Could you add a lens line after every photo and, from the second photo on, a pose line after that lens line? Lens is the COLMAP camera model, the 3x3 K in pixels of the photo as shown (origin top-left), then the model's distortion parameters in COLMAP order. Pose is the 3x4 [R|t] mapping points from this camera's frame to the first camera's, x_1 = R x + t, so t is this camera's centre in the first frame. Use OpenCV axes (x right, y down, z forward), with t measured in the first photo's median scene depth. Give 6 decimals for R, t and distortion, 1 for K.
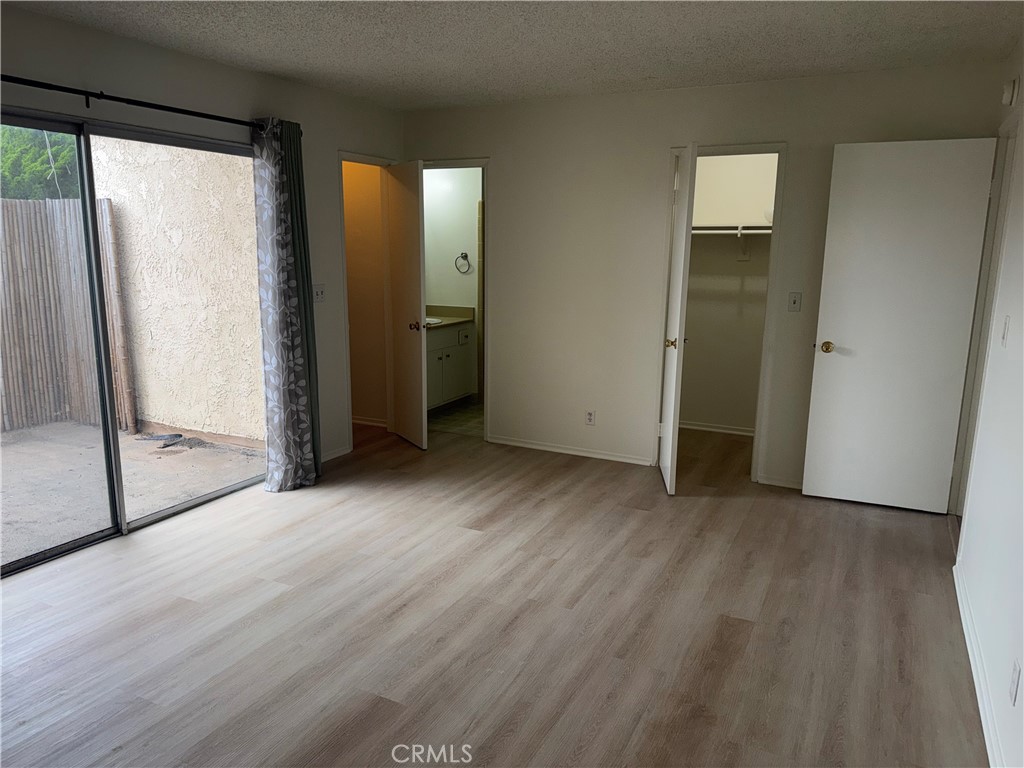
lens RADIAL K [[716.7, 0, 515.2], [0, 716.7, 381.4], [0, 0, 1]] dist [0.096951, -0.135893]
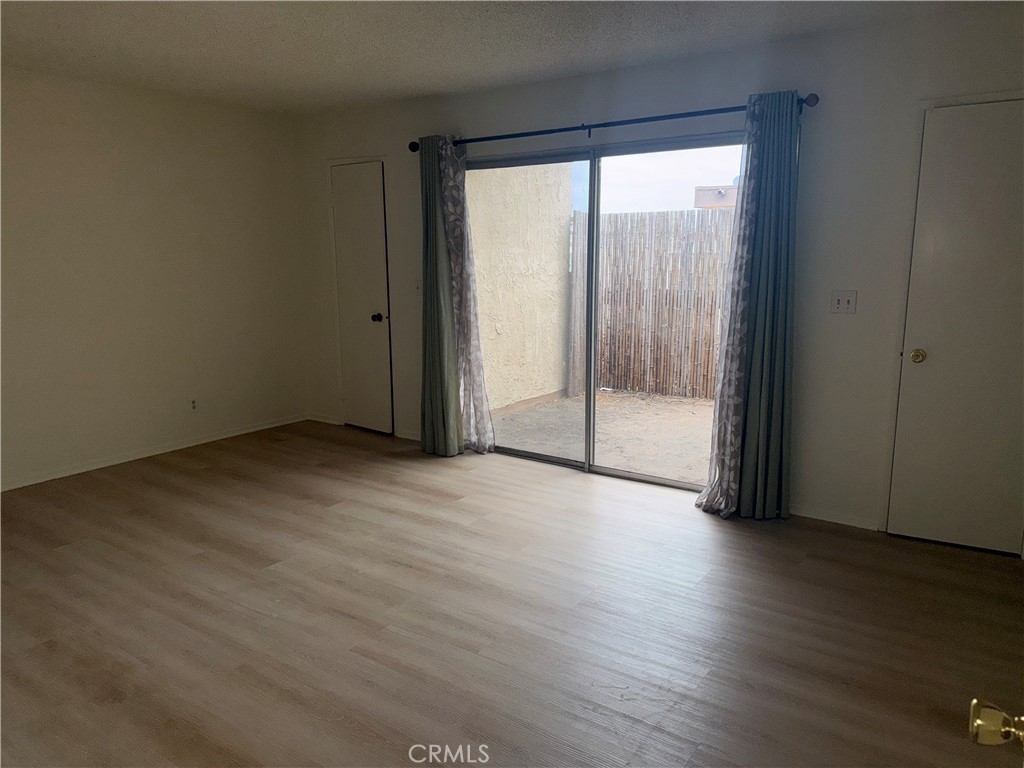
lens RADIAL K [[716.7, 0, 515.2], [0, 716.7, 381.4], [0, 0, 1]] dist [0.096951, -0.135893]
pose [[-0.135664, 0.170757, -0.975929, 0.834837], [-0.178781, 0.964646, 0.193635, -0.200634], [0.974491, 0.200747, -0.100340, 1.190743]]
